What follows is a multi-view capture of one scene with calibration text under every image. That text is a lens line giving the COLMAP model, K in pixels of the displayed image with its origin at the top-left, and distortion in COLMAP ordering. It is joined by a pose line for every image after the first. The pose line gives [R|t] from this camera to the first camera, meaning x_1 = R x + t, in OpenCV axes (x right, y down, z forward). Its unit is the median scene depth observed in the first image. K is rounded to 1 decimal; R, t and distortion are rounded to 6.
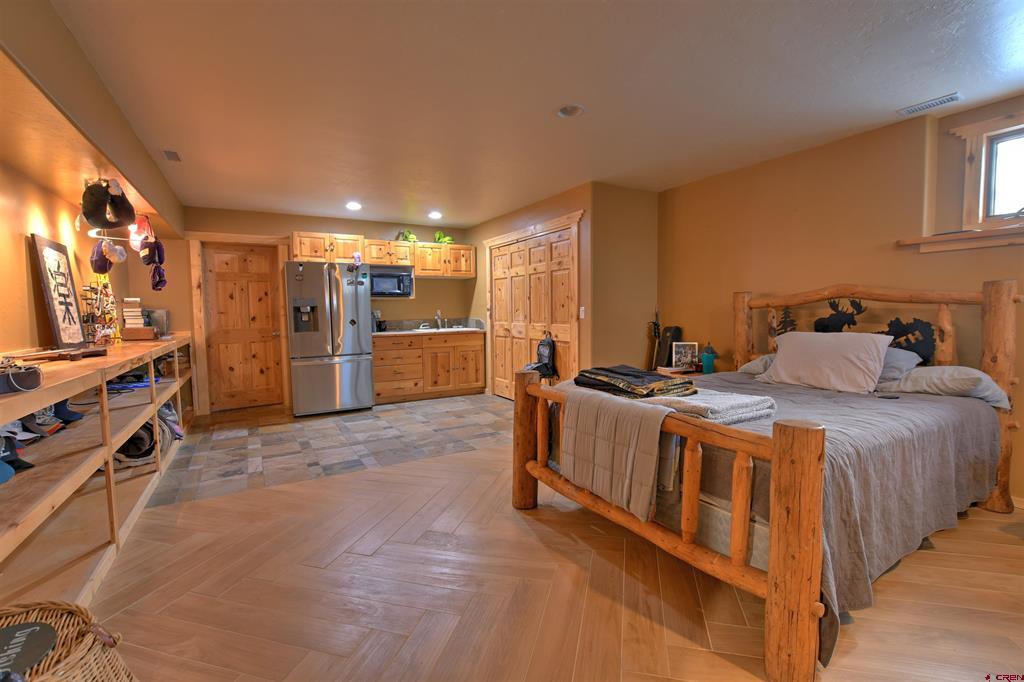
lens RADIAL K [[452.4, 0, 511.8], [0, 452.4, 344.5], [0, 0, 1]] dist [-0.029853, 0.004621]
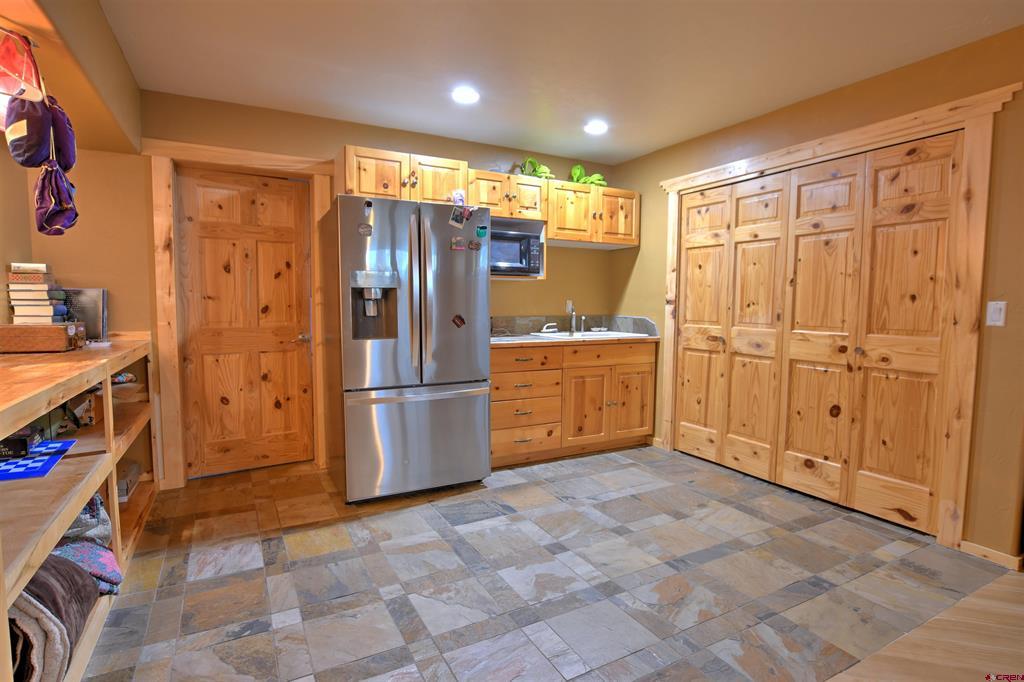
lens RADIAL K [[517.1, 0, 513.4], [0, 517.1, 345.5], [0, 0, 1]] dist [-0.028265, 0.001249]
pose [[0.999265, 0.022263, -0.031214, -0.273233], [-0.022058, 0.999733, 0.006879, -0.026596], [0.031359, -0.006185, 0.999489, 0.411639]]
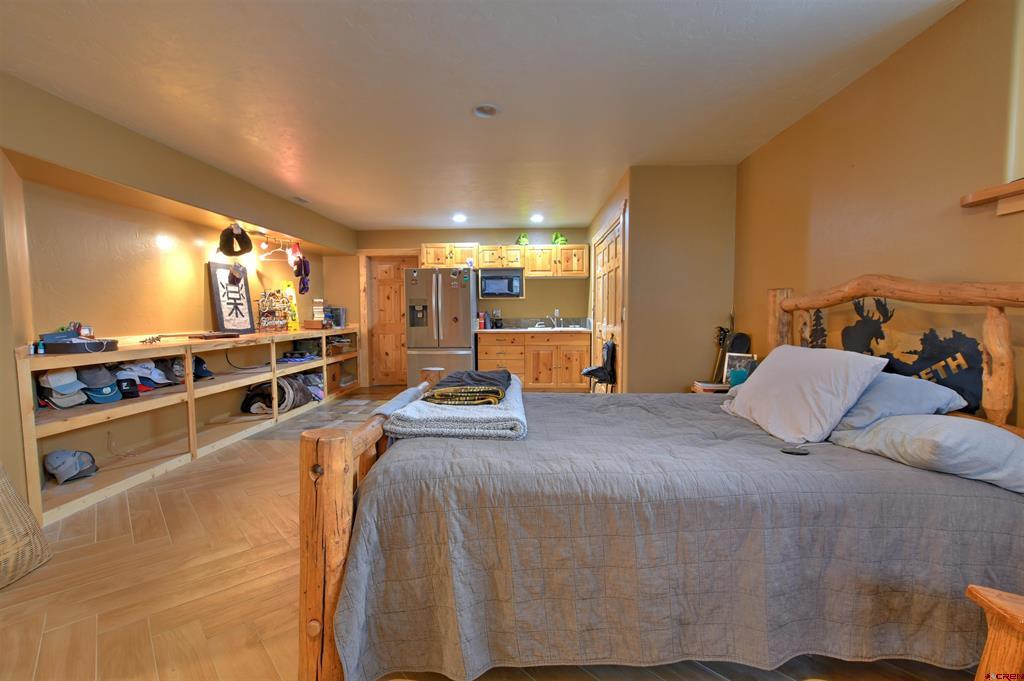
lens RADIAL K [[454.1, 0, 507.4], [0, 454.1, 340.3], [0, 0, 1]] dist [-0.022092, 0.001341]
pose [[0.836639, 0.044520, -0.545942, 0.395826], [-0.047514, 0.998833, 0.008639, -0.012946], [0.545690, 0.018712, 0.837778, 0.104050]]
